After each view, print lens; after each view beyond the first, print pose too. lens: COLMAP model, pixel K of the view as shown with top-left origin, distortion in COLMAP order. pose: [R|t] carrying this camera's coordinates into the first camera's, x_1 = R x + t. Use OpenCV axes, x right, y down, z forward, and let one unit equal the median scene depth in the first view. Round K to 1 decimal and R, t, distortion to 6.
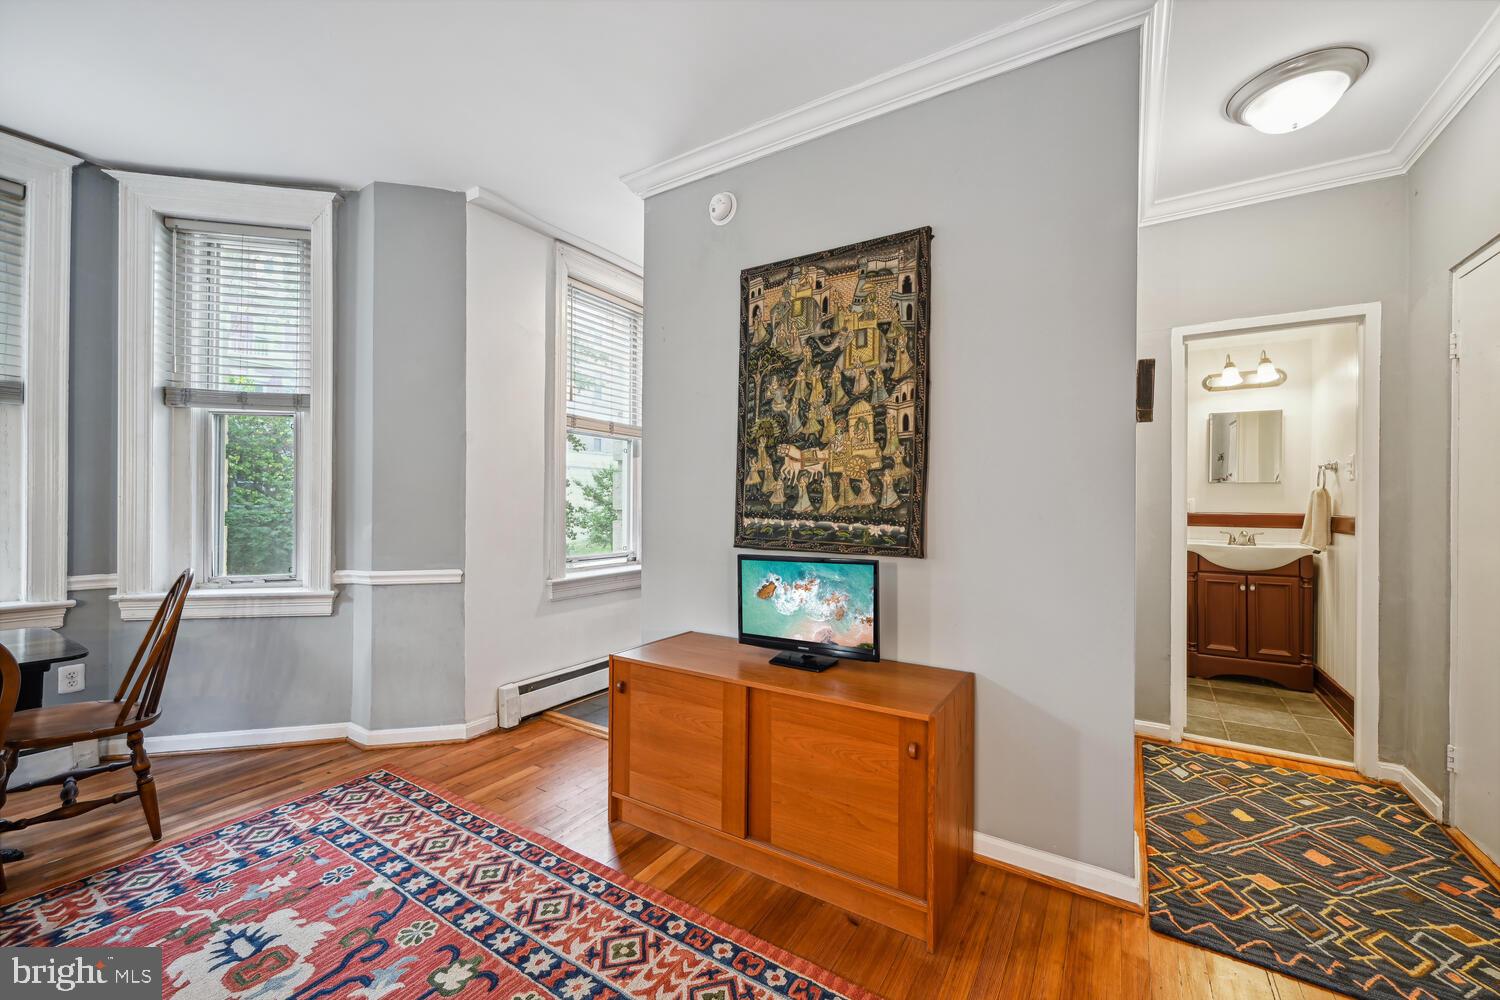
lens RADIAL K [[586.1, 0, 756.7], [0, 586.1, 503.8], [0, 0, 1]] dist [-0.000895, -0.000146]
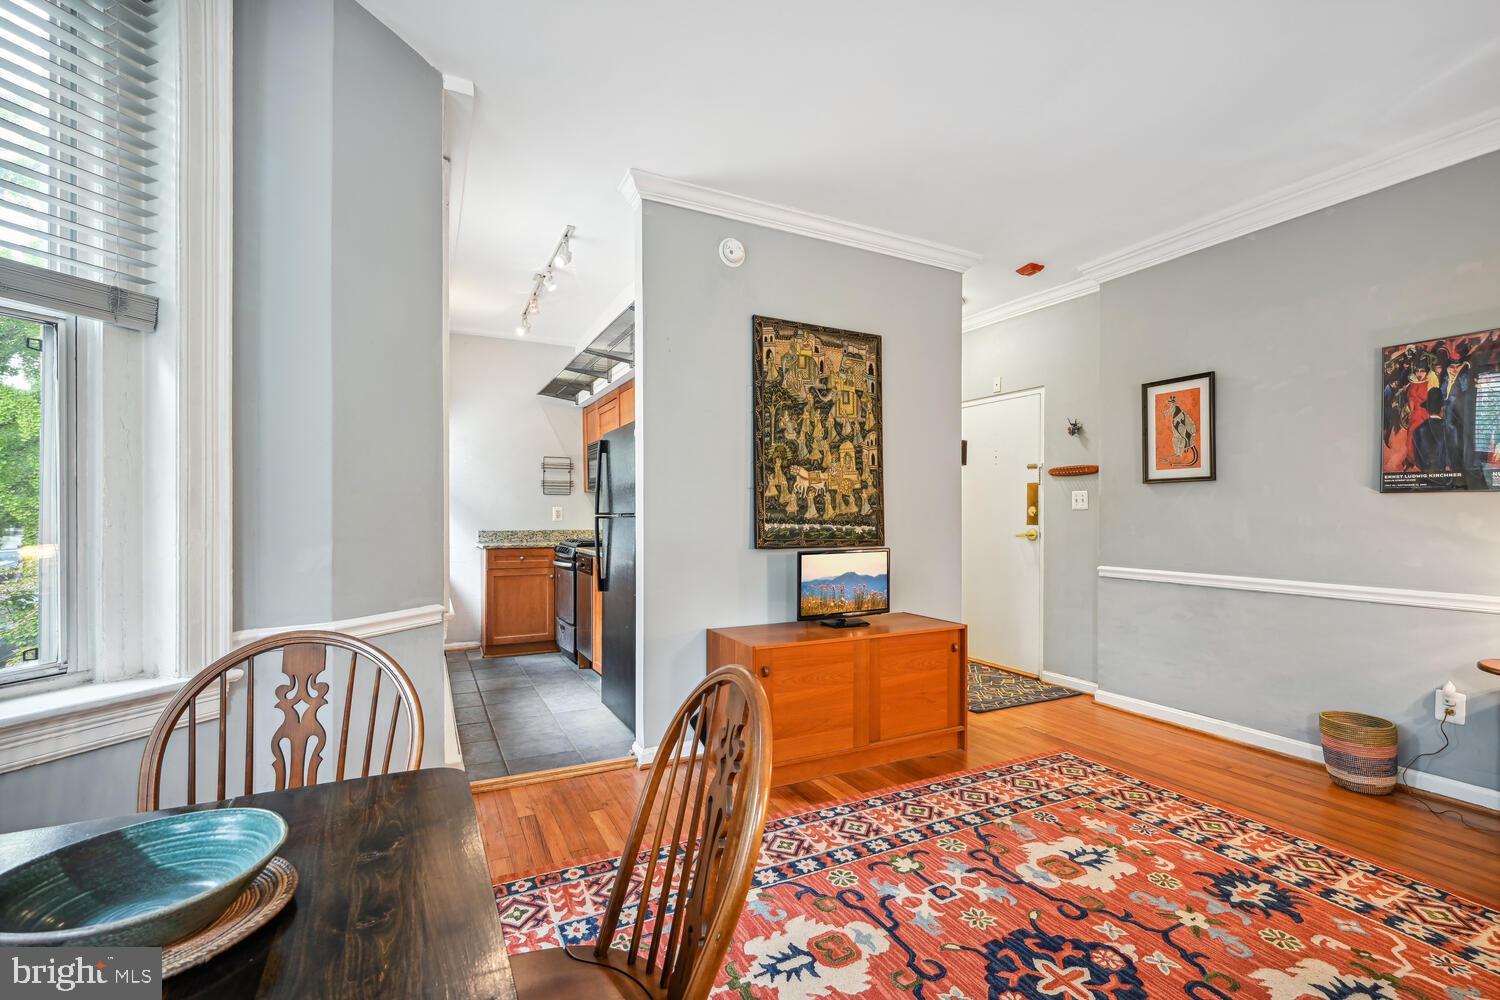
lens RADIAL K [[658.5, 0, 754.6], [0, 658.5, 519.5], [0, 0, 1]] dist [-0.000239, 0.000314]
pose [[0.519051, -0.012451, 0.854652, -1.281784], [0.000138, 0.999895, 0.014483, -0.004645], [-0.854743, -0.007400, 0.518998, 0.335094]]
